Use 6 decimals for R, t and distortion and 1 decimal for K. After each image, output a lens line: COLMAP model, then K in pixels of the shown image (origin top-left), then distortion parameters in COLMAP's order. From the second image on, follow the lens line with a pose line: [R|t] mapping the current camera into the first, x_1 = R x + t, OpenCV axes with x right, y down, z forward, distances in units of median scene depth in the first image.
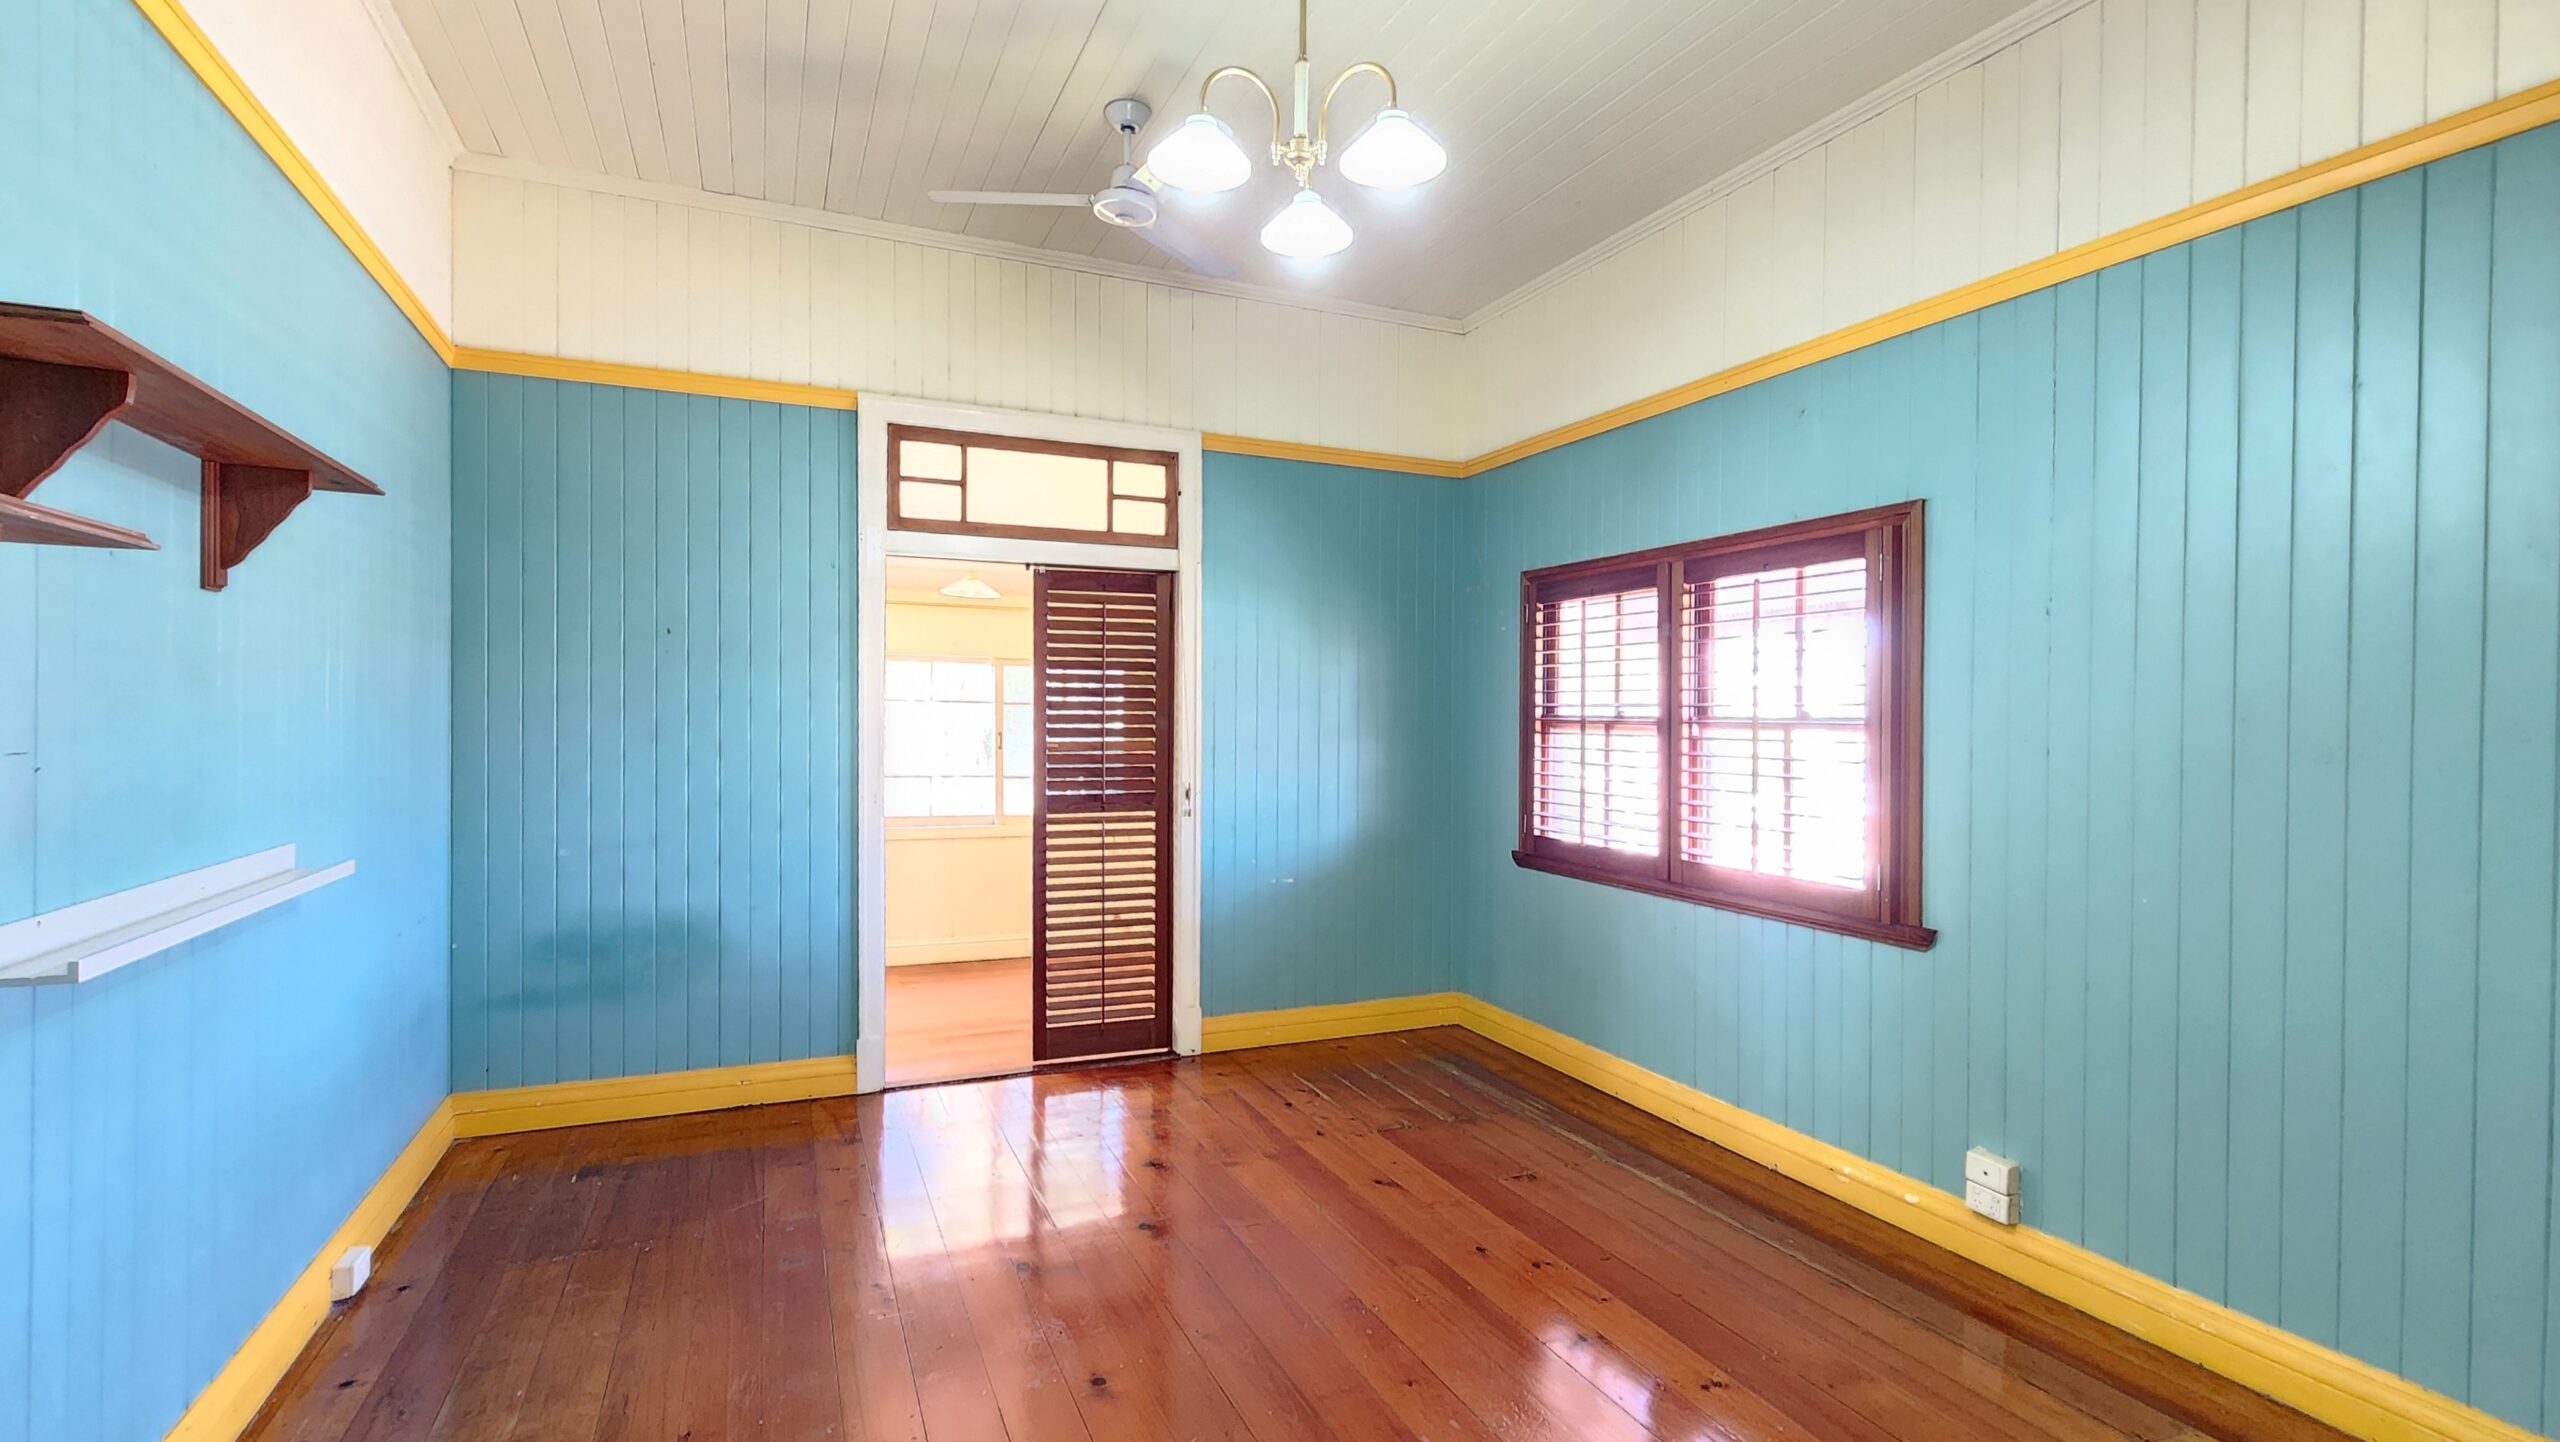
lens RADIAL K [[1083.4, 0, 1269.1], [0, 1083.4, 720.8], [0, 0, 1]] dist [-0.000401, 0.000213]
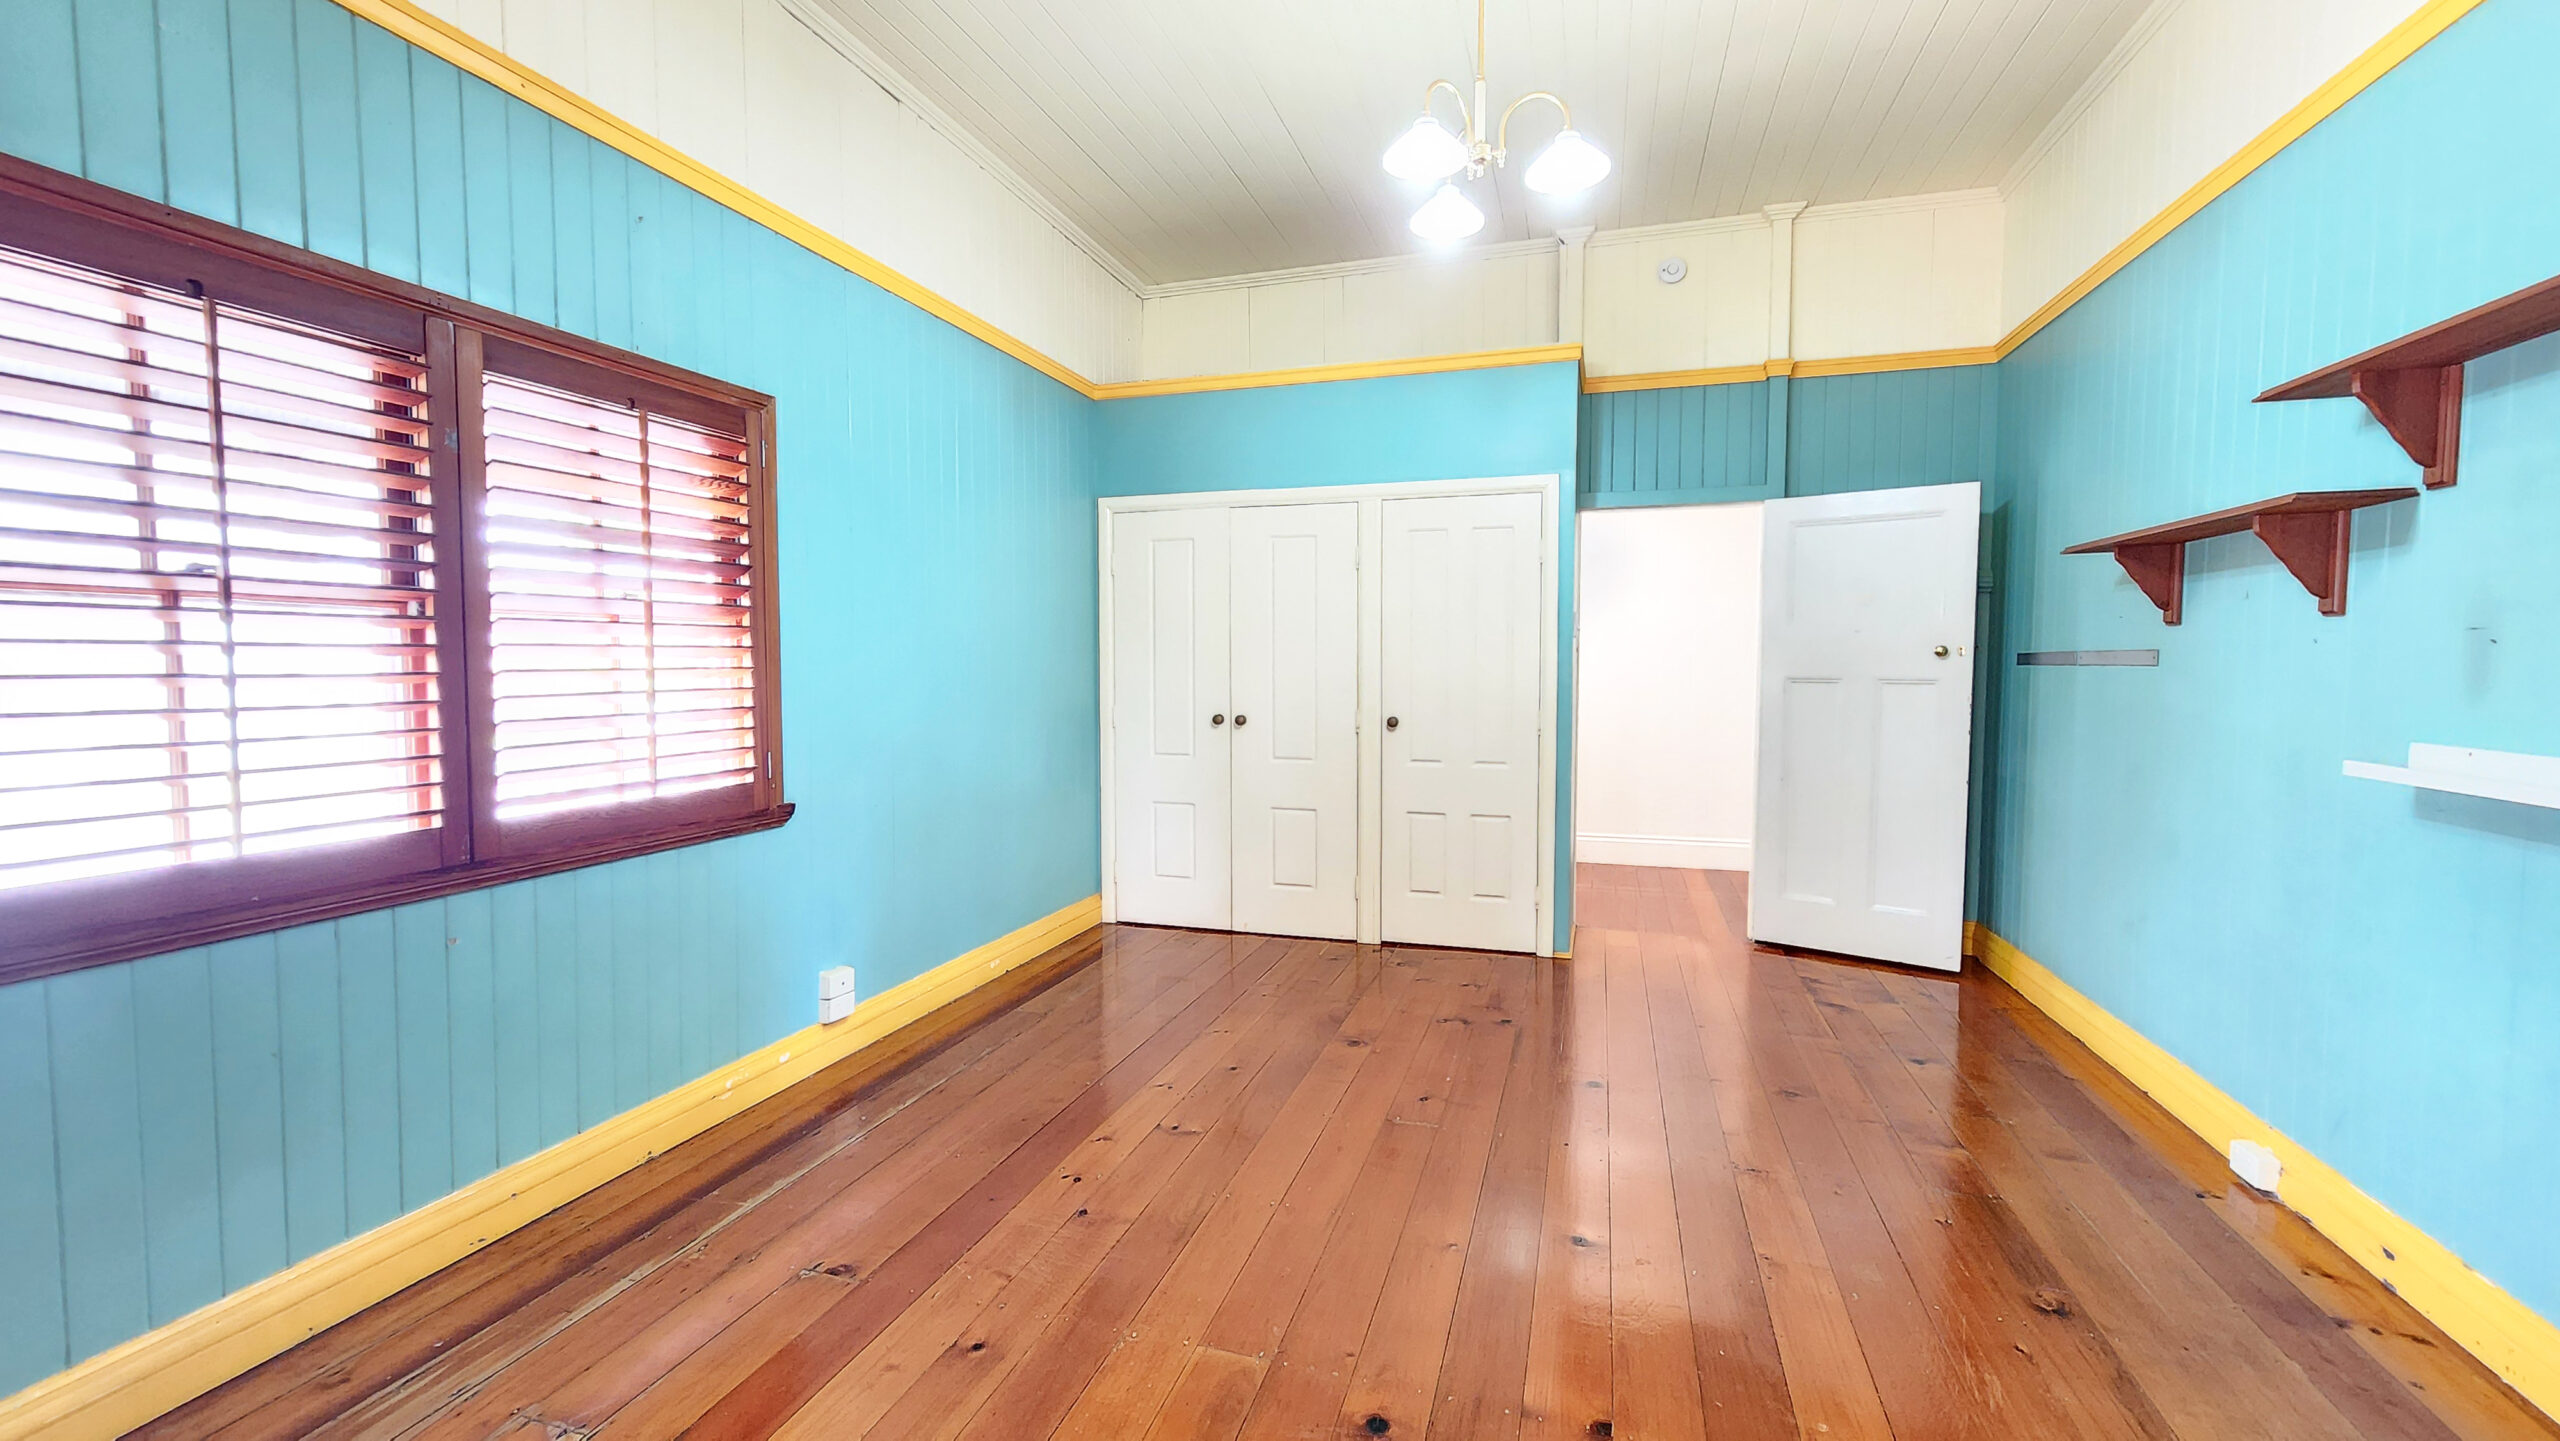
lens RADIAL K [[1083.4, 0, 1269.1], [0, 1083.4, 720.3], [0, 0, 1]] dist [-0.000401, 0.000213]
pose [[-0.757381, -0.053797, 0.650753, -0.398043], [-0.014907, 0.997765, 0.065135, 0.026761], [-0.652803, 0.039631, -0.756491, 1.307880]]
